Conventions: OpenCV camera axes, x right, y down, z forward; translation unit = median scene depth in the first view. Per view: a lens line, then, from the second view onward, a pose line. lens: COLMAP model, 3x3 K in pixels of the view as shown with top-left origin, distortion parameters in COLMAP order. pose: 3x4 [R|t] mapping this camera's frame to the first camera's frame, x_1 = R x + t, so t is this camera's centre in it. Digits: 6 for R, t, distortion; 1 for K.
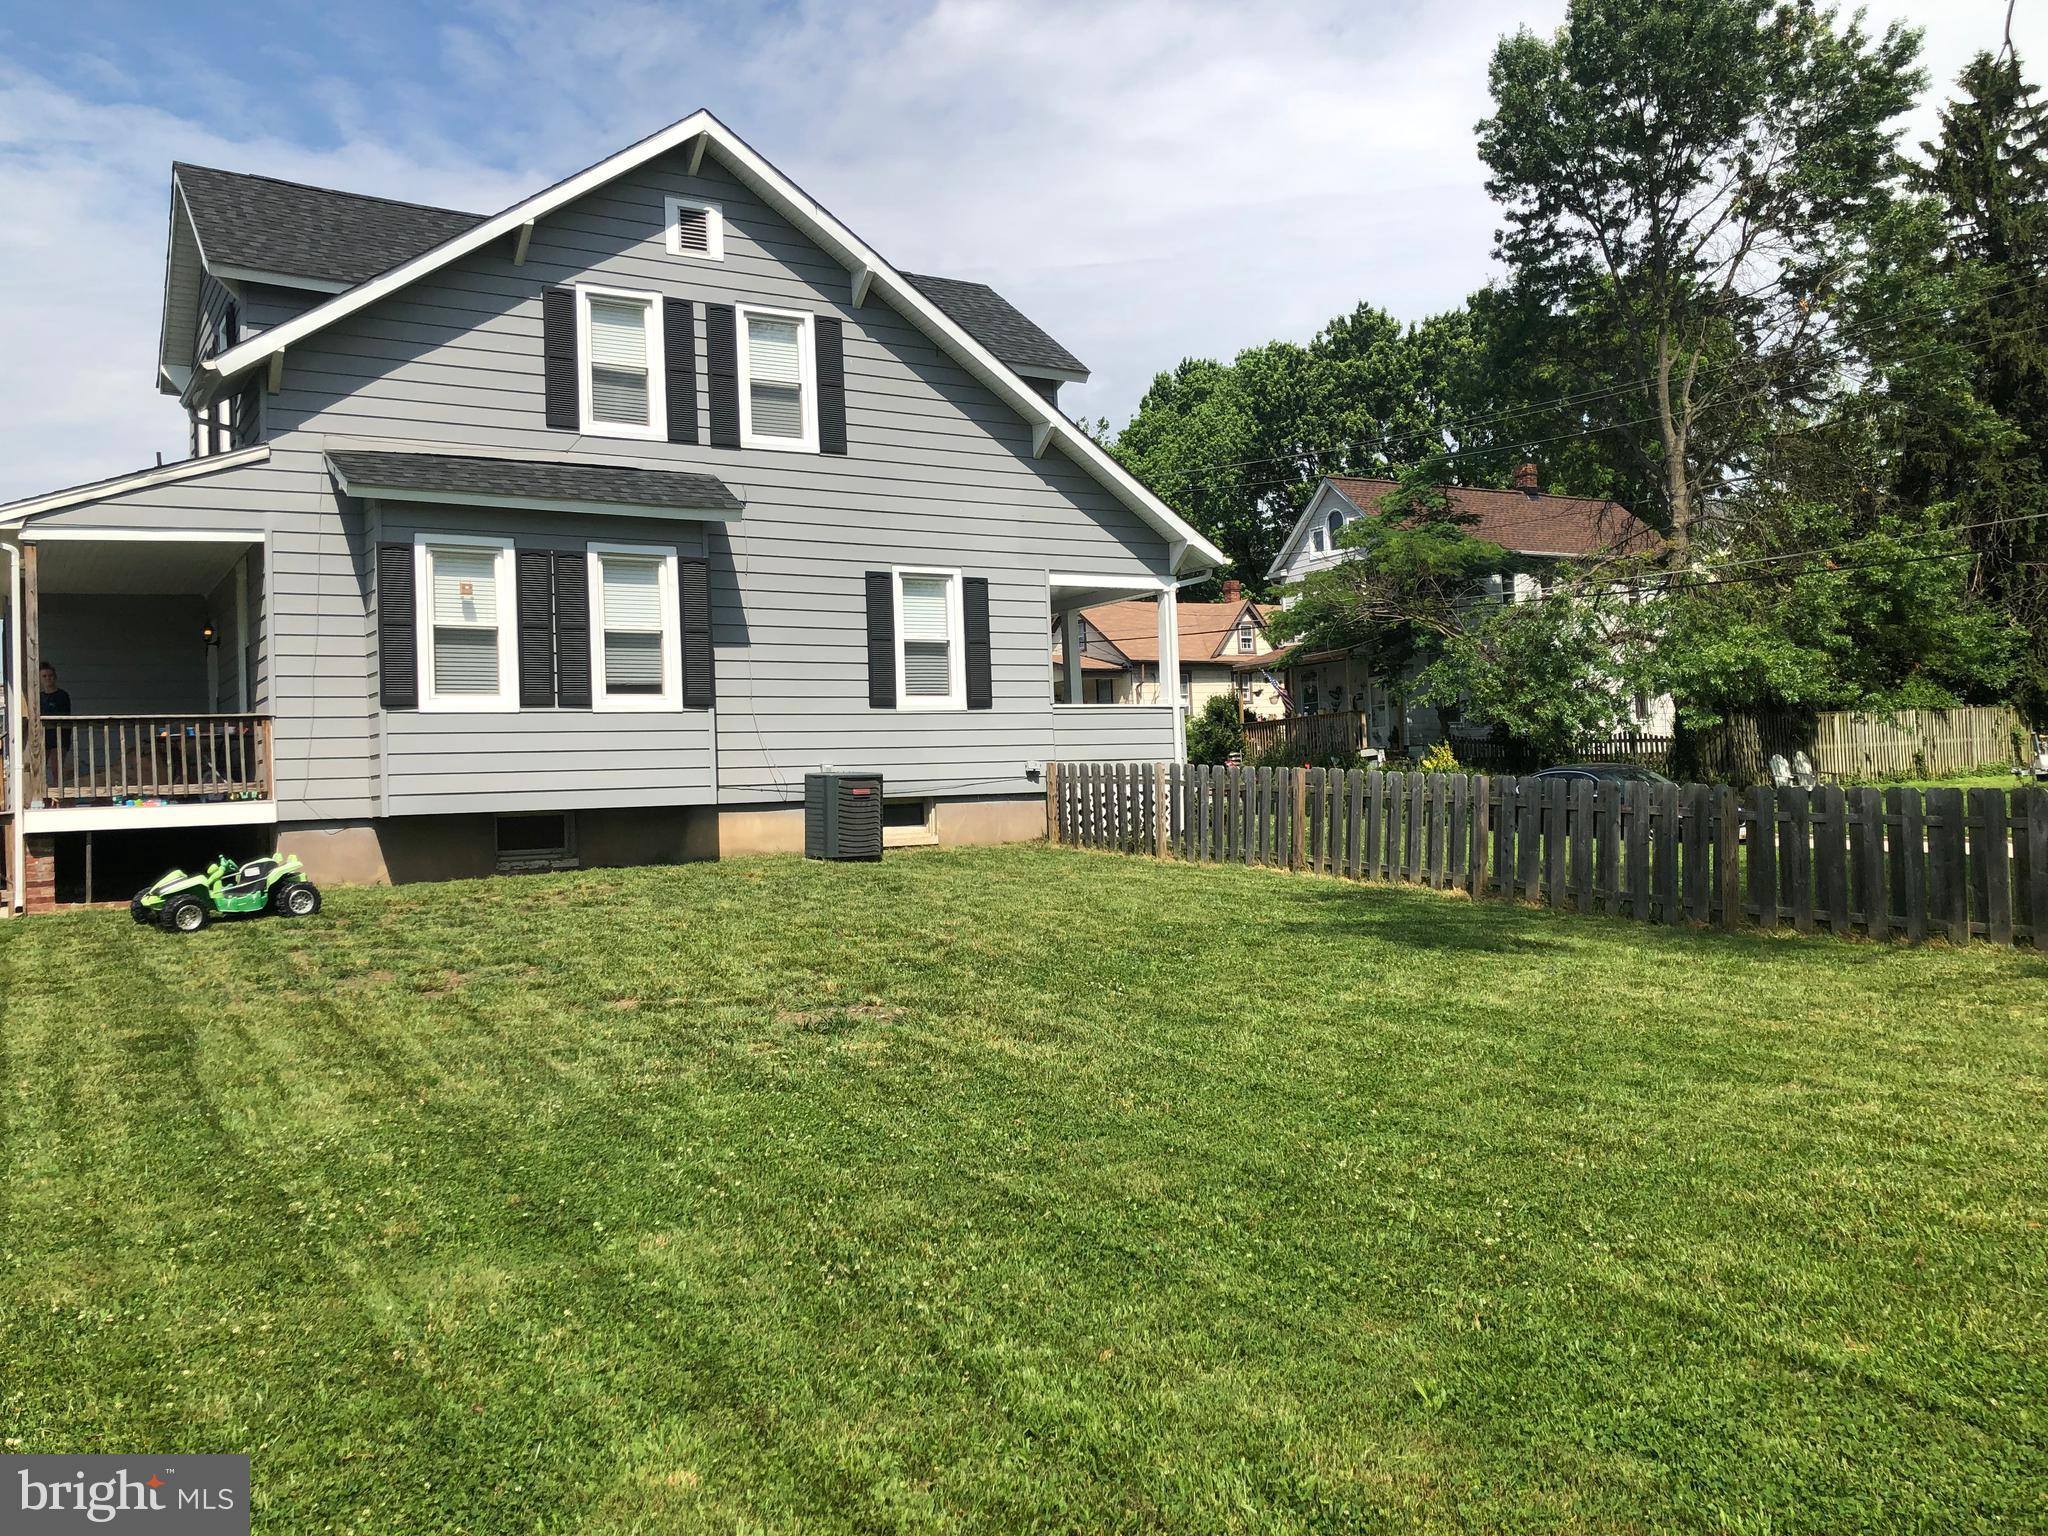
lens RADIAL K [[1657.5, 0, 1010.8], [0, 1657.5, 769.5], [0, 0, 1]] dist [0.017918, 0.001542]
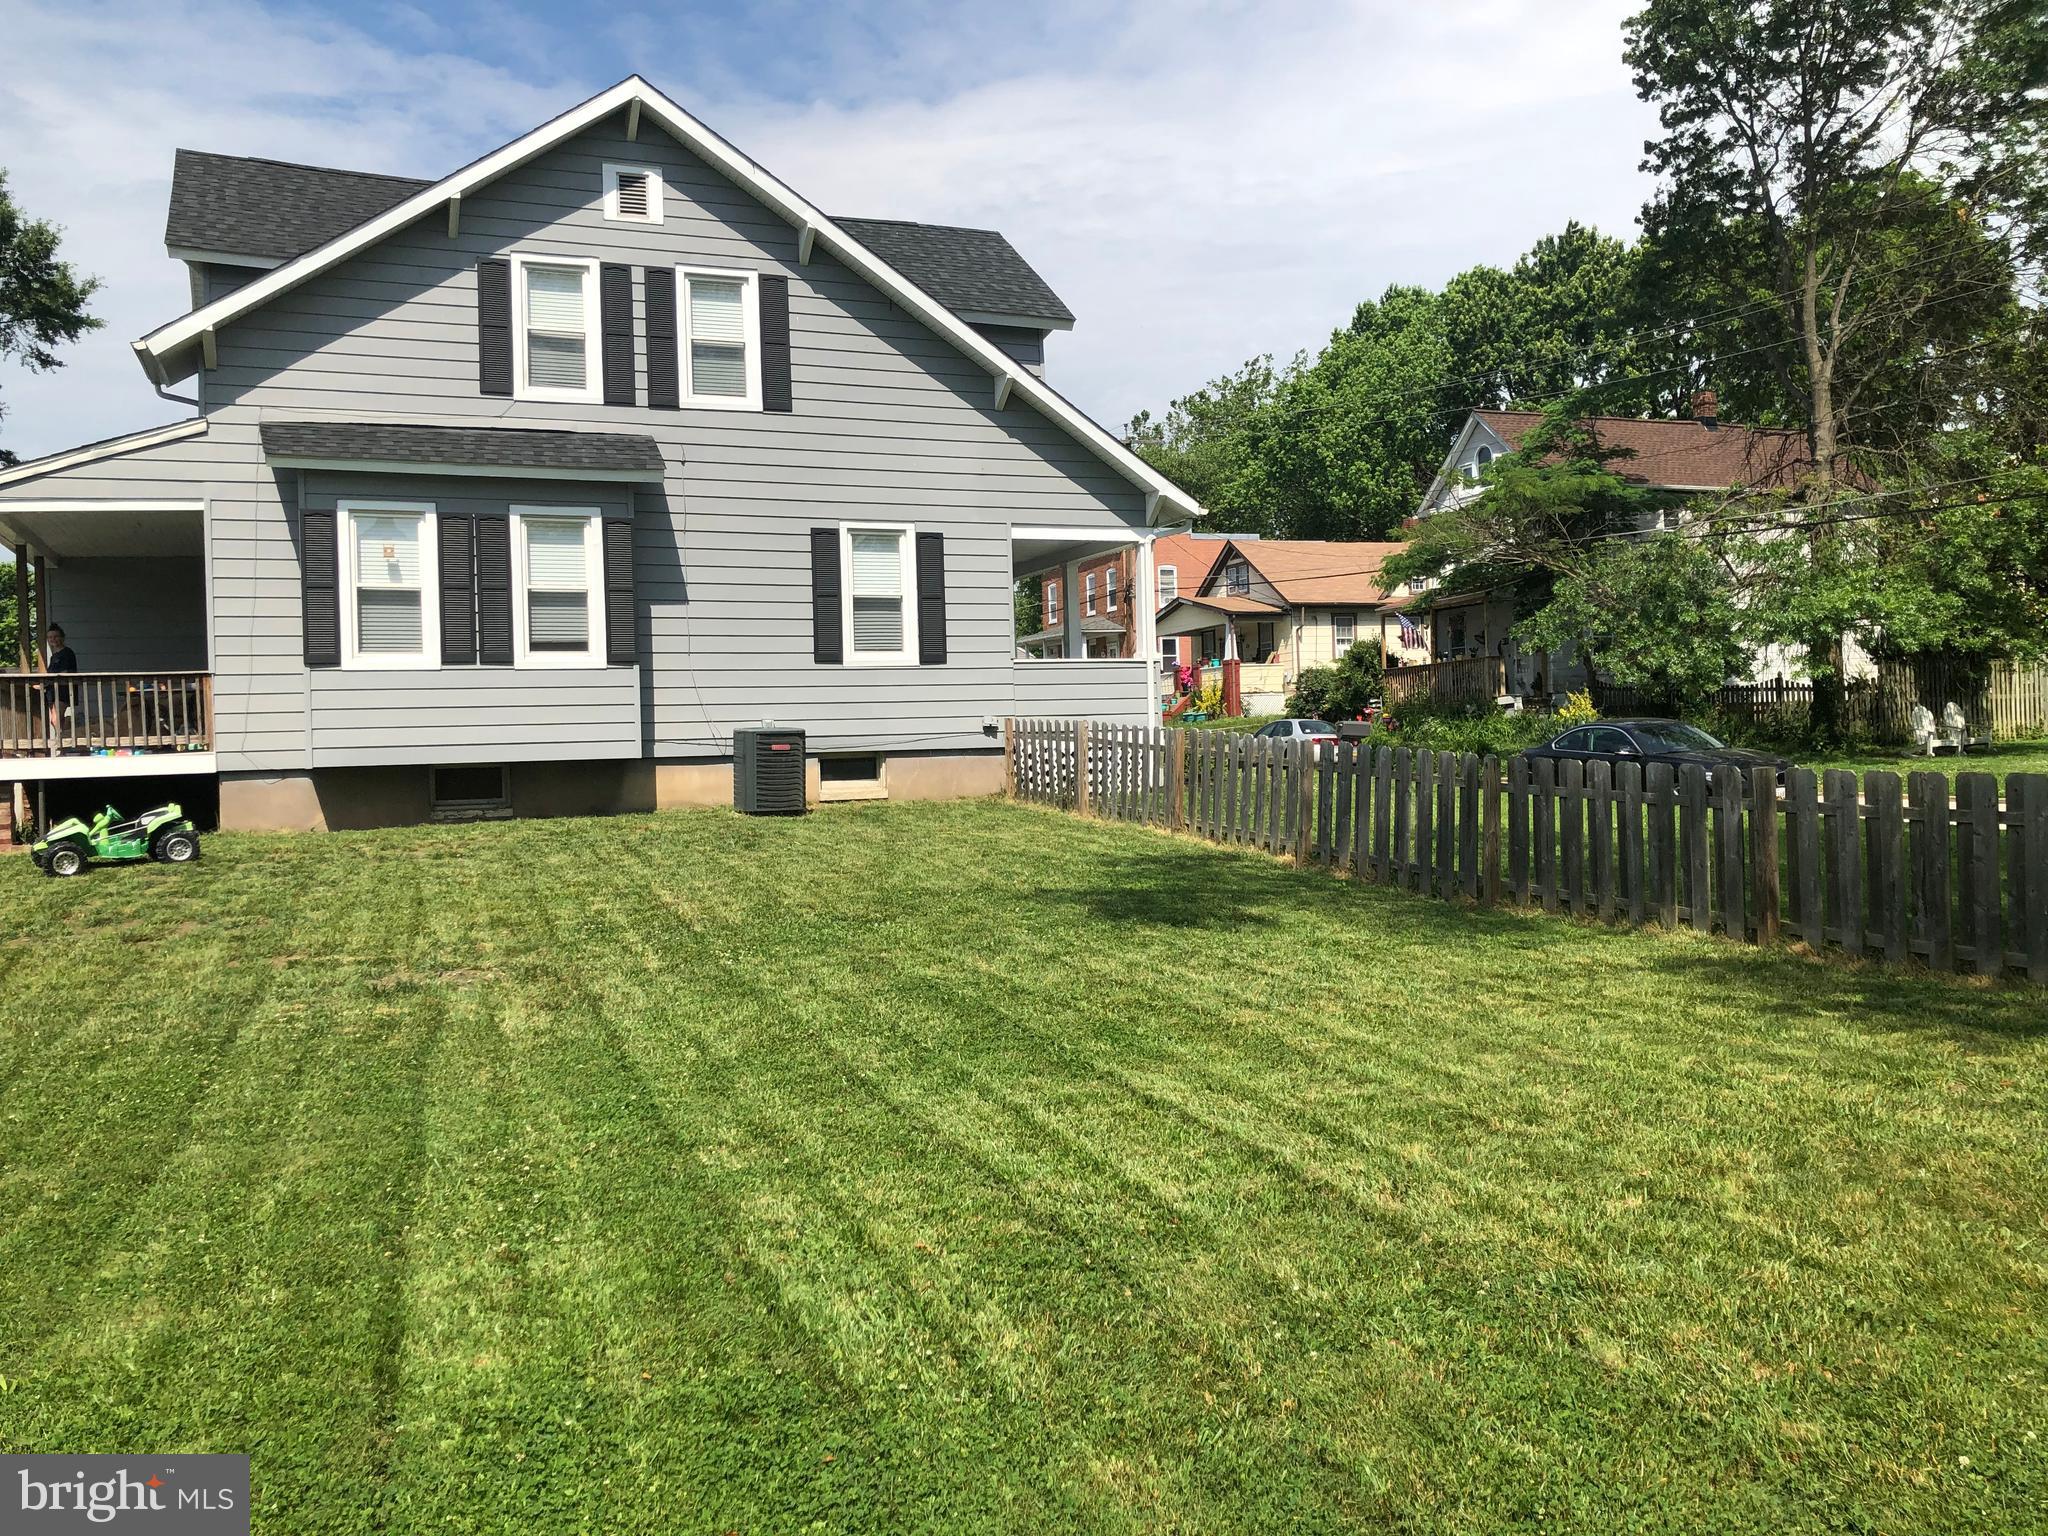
lens RADIAL K [[1657.5, 0, 1006.0], [0, 1657.5, 775.4], [0, 0, 1]] dist [0.017918, 0.001542]
pose [[0.988643, 0.010651, -0.149905, 0.186381], [-0.004678, 0.999183, 0.040139, -0.010002], [0.150210, -0.038981, 0.987885, 0.011965]]
